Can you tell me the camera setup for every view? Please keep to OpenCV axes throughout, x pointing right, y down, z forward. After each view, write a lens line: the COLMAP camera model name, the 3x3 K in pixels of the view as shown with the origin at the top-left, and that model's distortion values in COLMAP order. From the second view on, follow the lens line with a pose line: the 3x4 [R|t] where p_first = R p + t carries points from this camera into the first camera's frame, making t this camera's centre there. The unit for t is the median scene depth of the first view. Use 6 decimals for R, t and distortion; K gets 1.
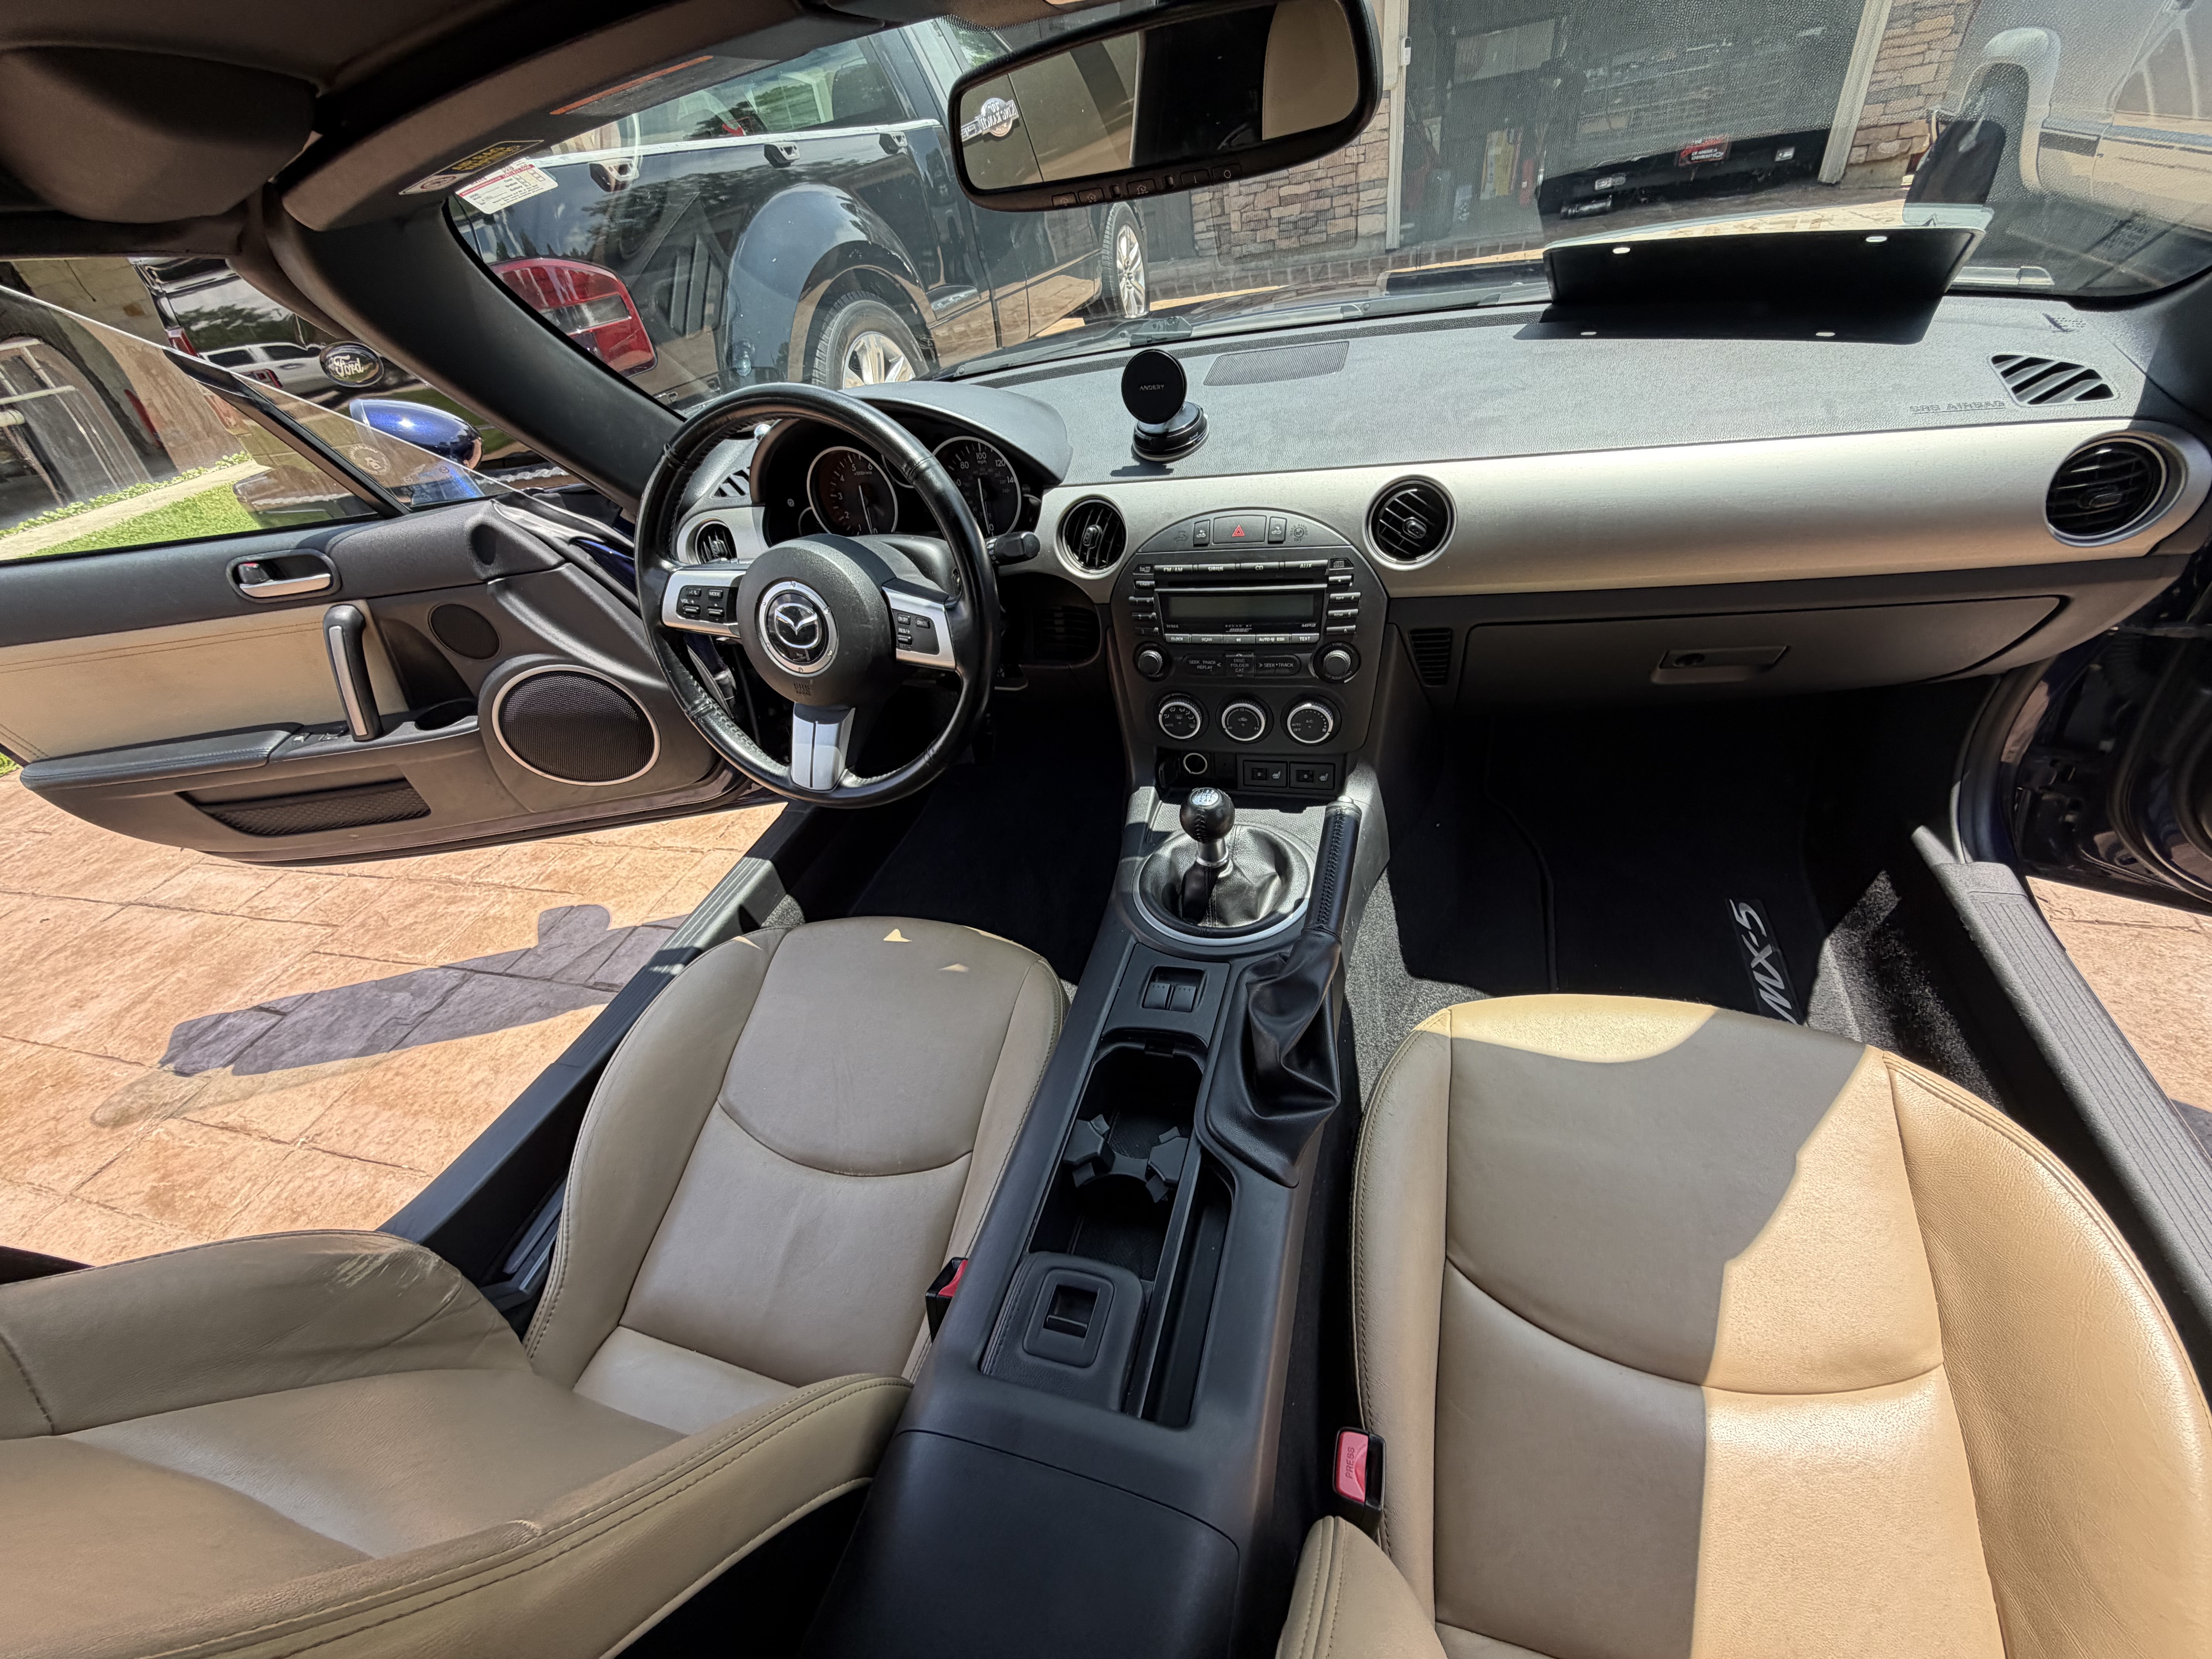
lens RADIAL K [[892.8, 0, 1104.1], [0, 892.8, 837.9], [0, 0, 1]] dist [0.003554, 0.000112]
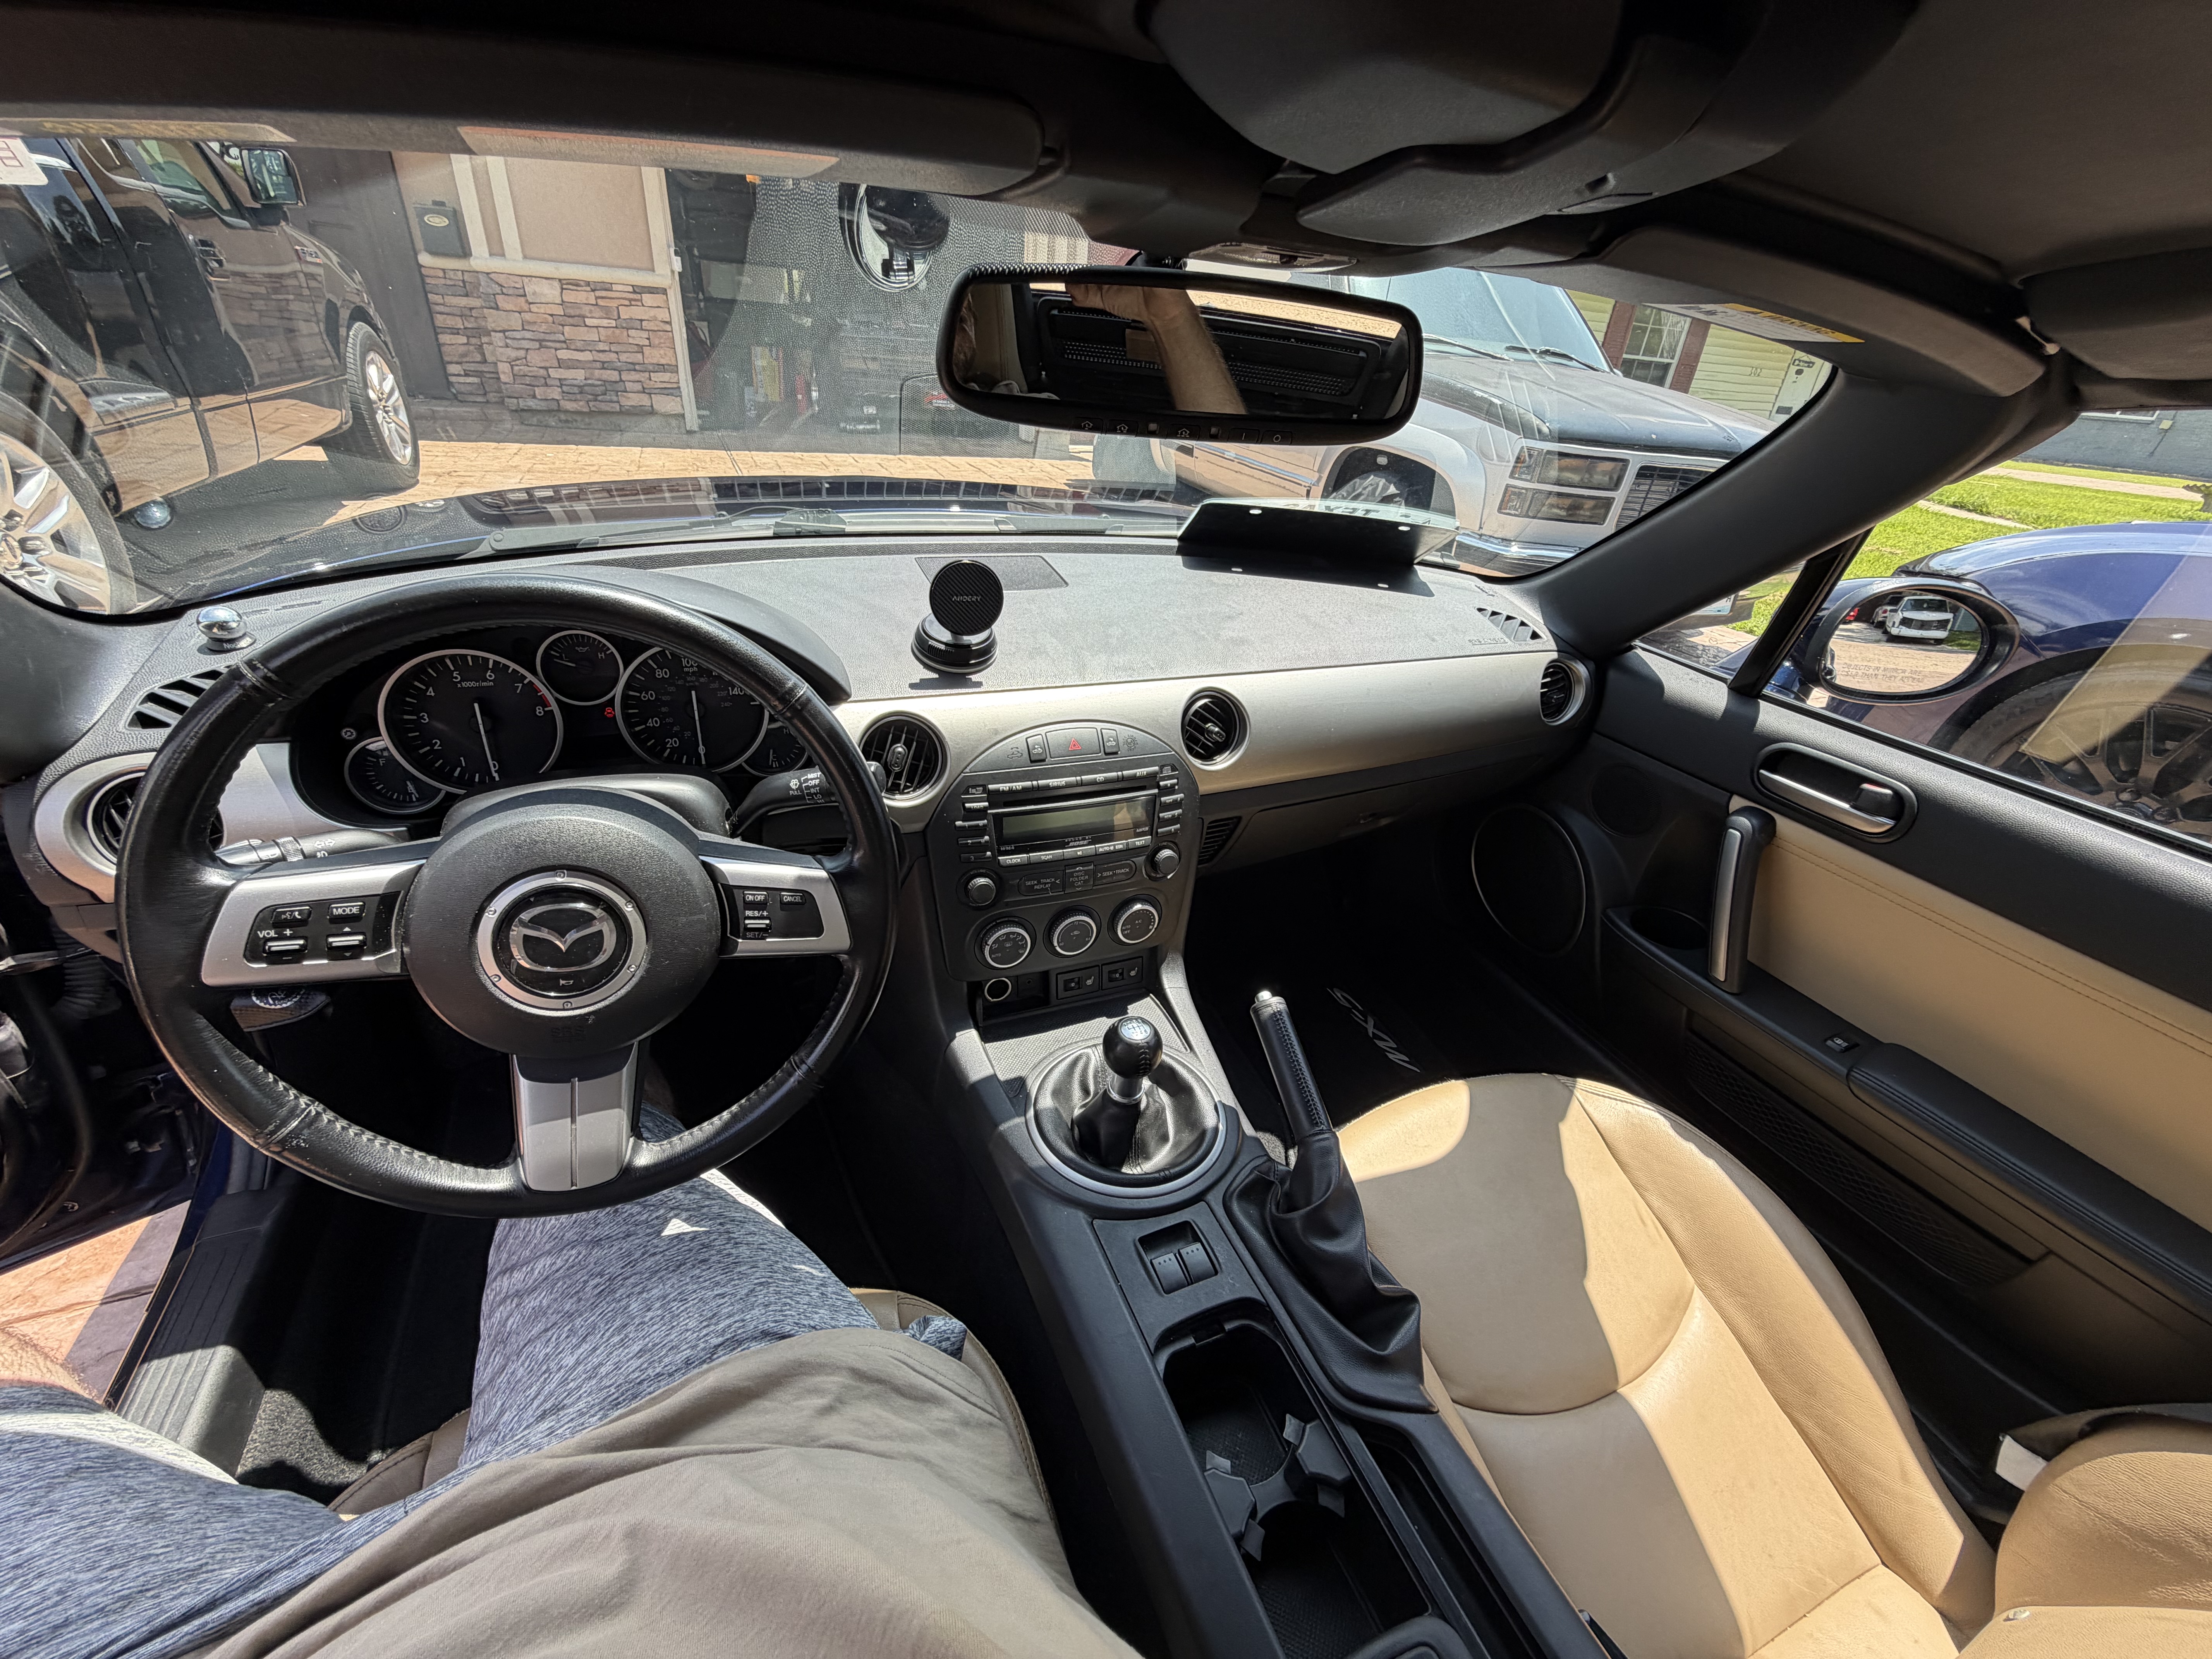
lens RADIAL K [[887.7, 0, 1114.5], [0, 887.7, 841.5], [0, 0, 1]] dist [0.007915, 0.000598]
pose [[0.740732, -0.136420, 0.657804, -0.433380], [0.239315, 0.968514, -0.068627, -0.158741], [-0.627730, 0.208257, 0.750056, 0.267551]]
